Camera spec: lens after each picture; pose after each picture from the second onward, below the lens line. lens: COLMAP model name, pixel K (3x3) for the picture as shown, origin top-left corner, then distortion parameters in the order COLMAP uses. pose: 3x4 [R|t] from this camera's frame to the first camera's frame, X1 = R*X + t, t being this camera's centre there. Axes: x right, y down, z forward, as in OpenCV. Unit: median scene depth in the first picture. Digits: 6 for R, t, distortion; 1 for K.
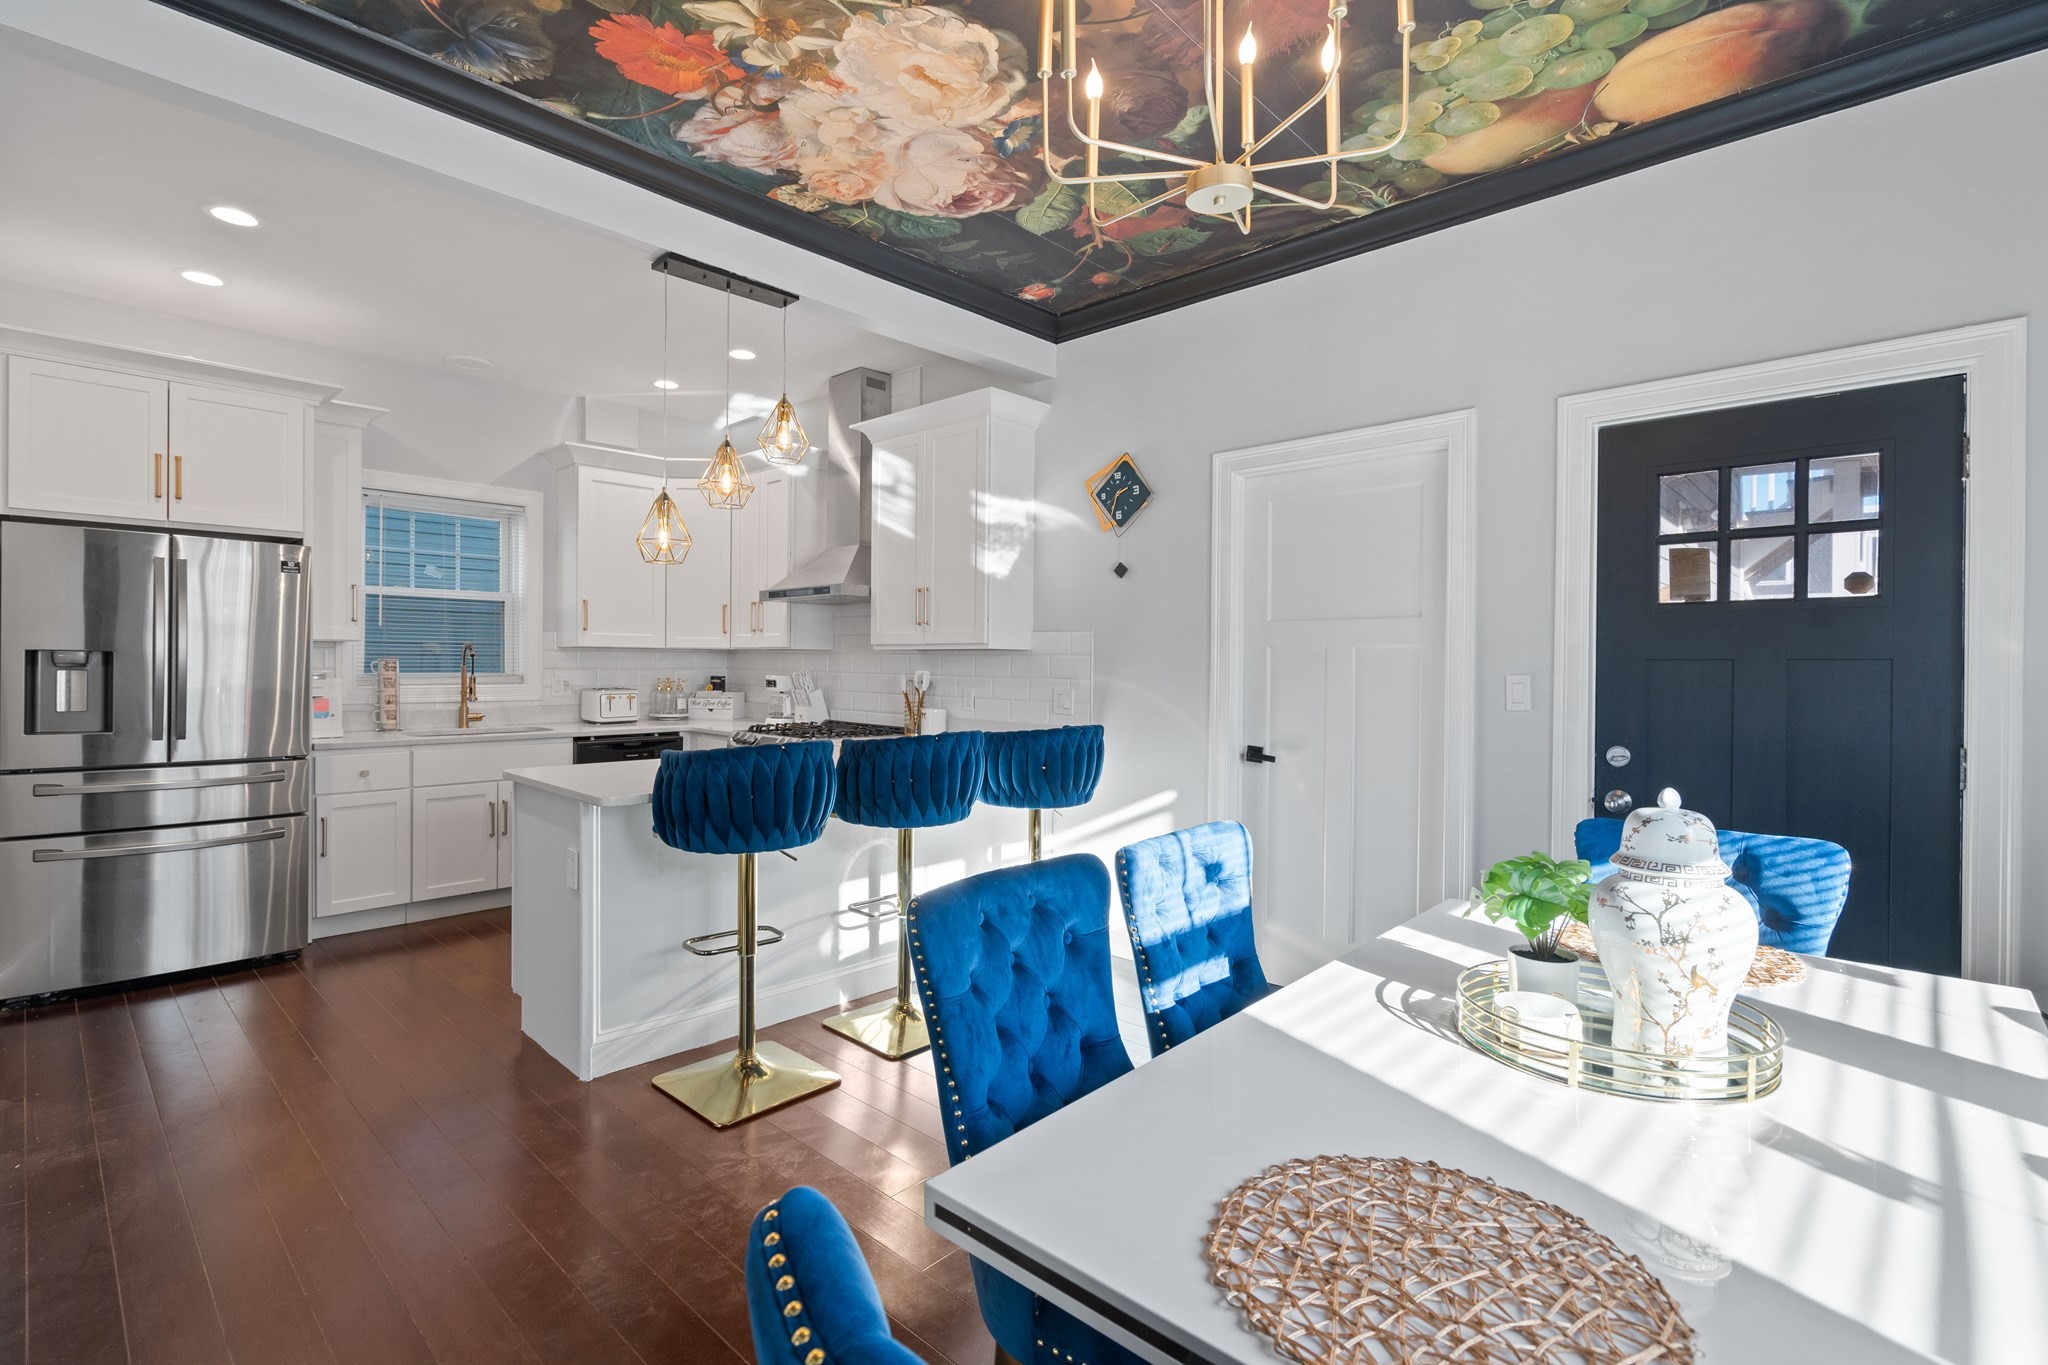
lens RADIAL K [[931.3, 0, 1017.4], [0, 931.3, 670.0], [0, 0, 1]] dist [-0.012664, 0.005814]
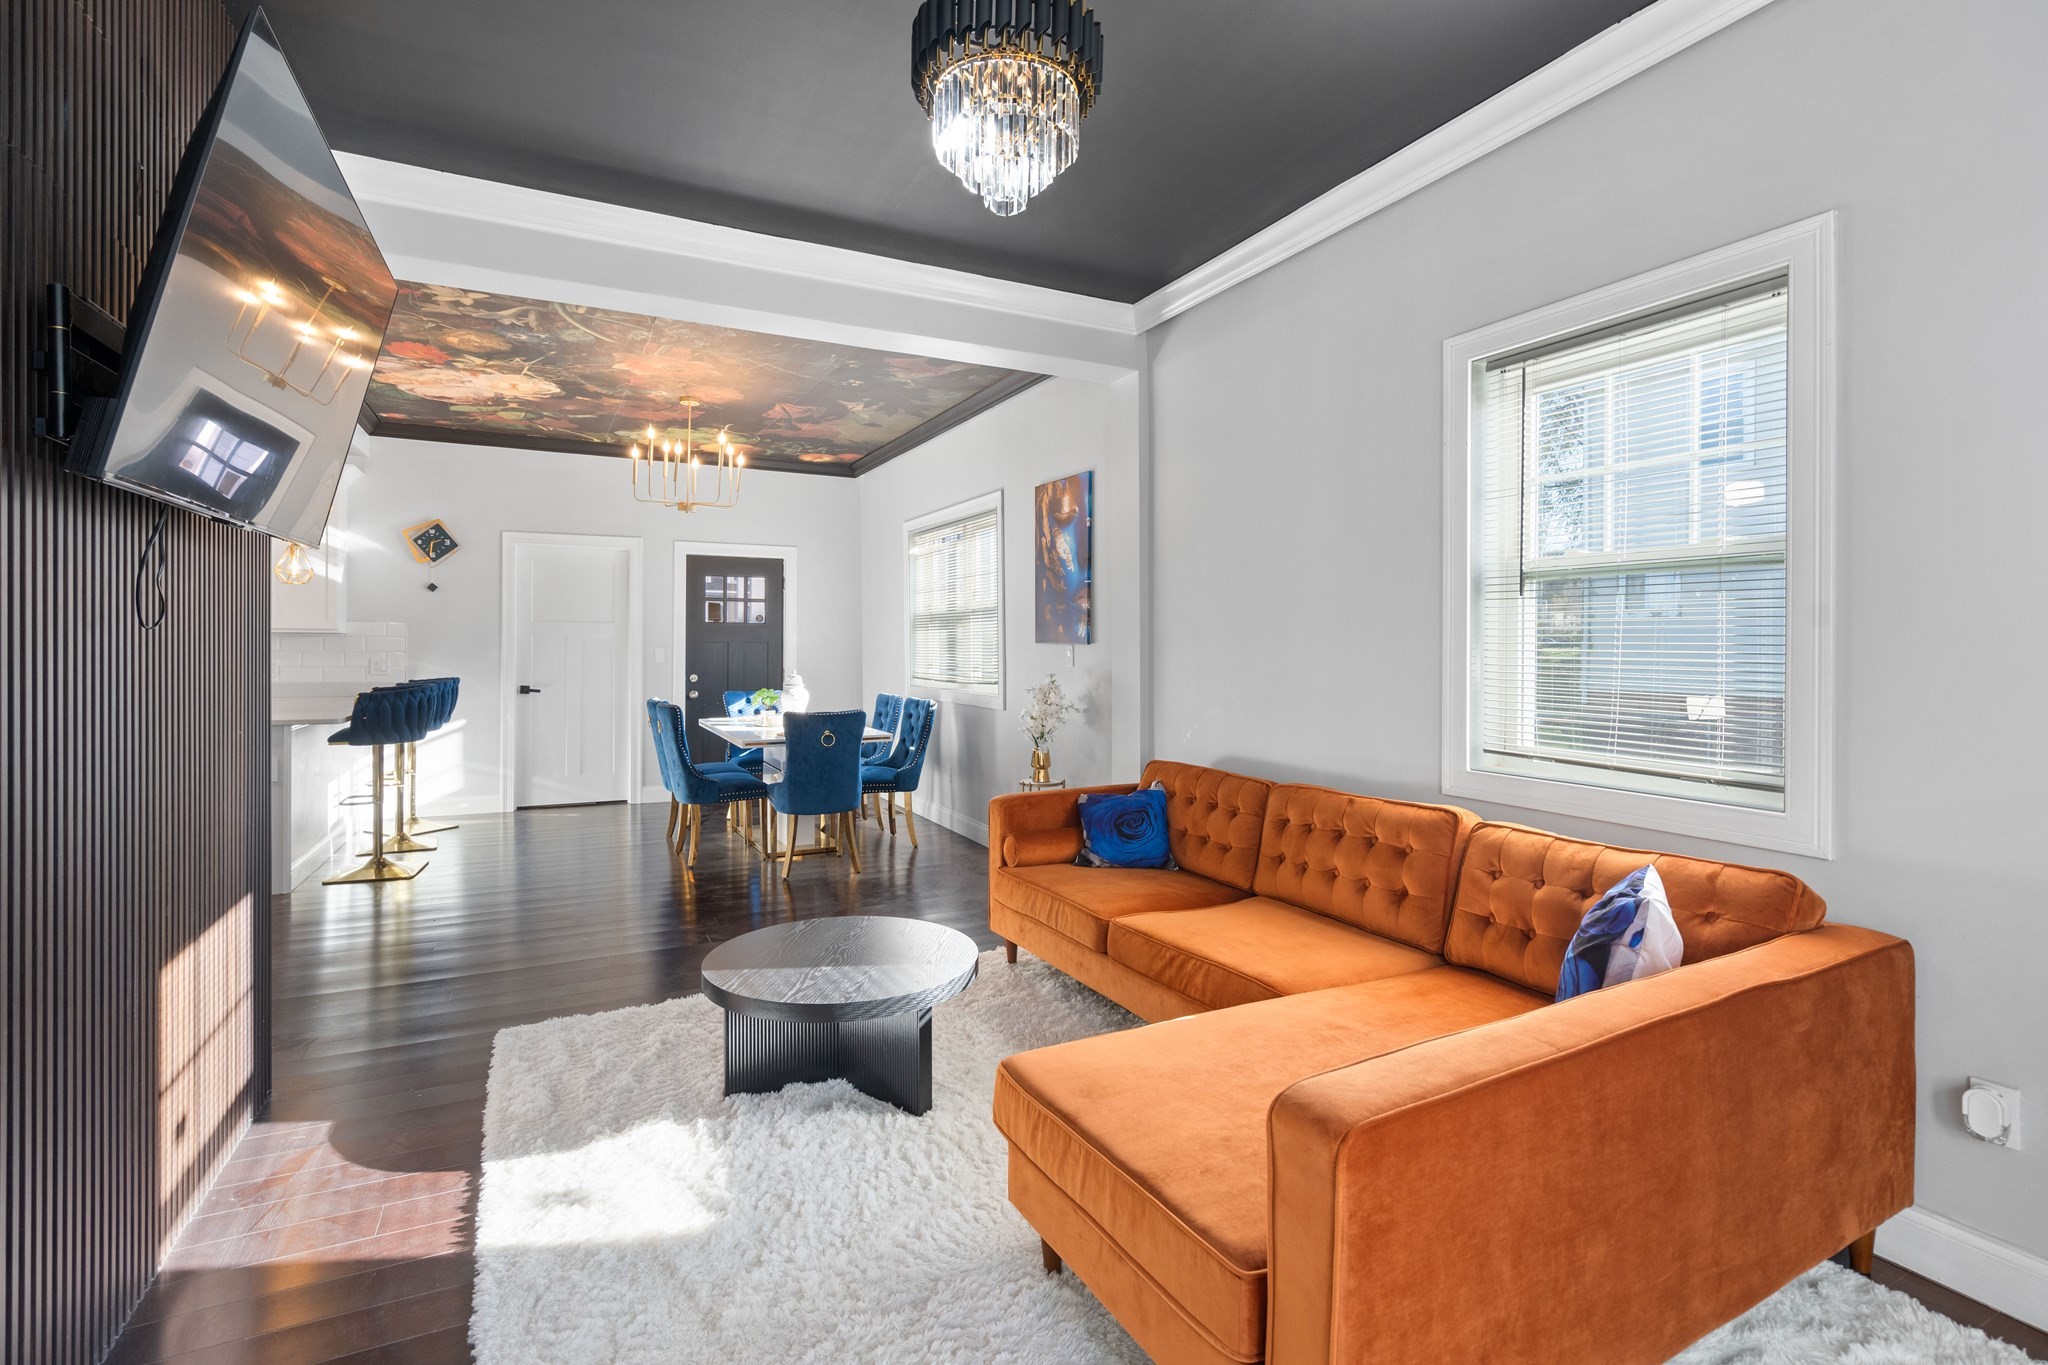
lens RADIAL K [[931.3, 0, 1010.9], [0, 931.3, 652.7], [0, 0, 1]] dist [-0.012664, 0.005814]
pose [[0.346405, -0.011572, 0.938014, -1.205837], [-0.000322, 0.999922, 0.012454, -0.011648], [-0.938085, -0.004617, 0.346374, -0.614289]]
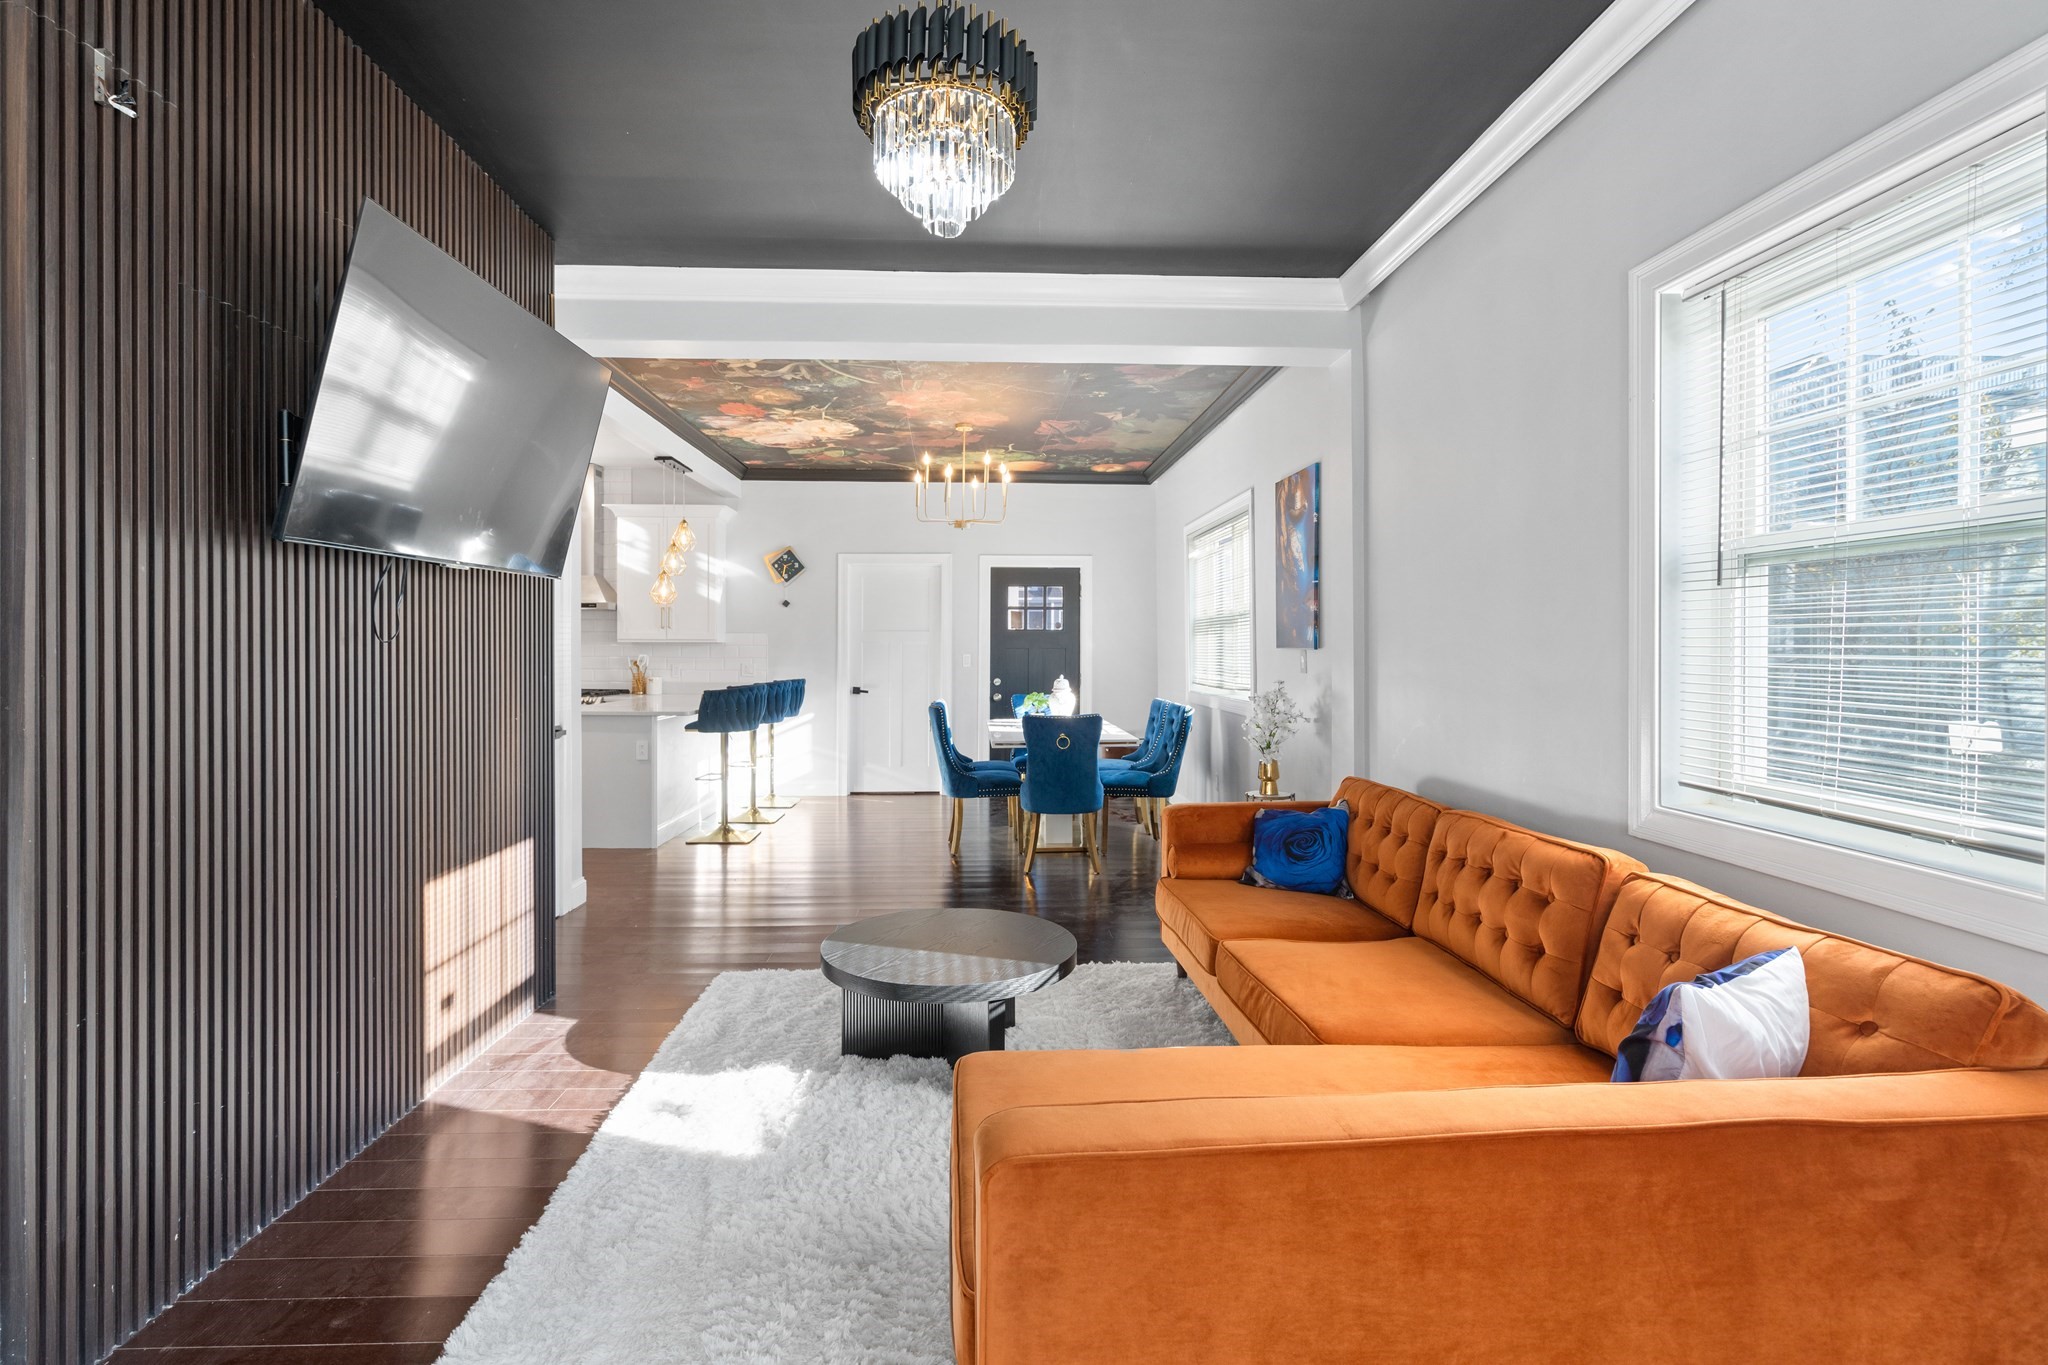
lens RADIAL K [[931.3, 0, 1015.9], [0, 931.3, 656.3], [0, 0, 1]] dist [-0.012664, 0.005814]
pose [[0.694481, -0.010322, 0.719437, -1.085572], [0.004299, 0.999939, 0.010197, -0.012210], [-0.719498, -0.003988, 0.694483, -0.822265]]
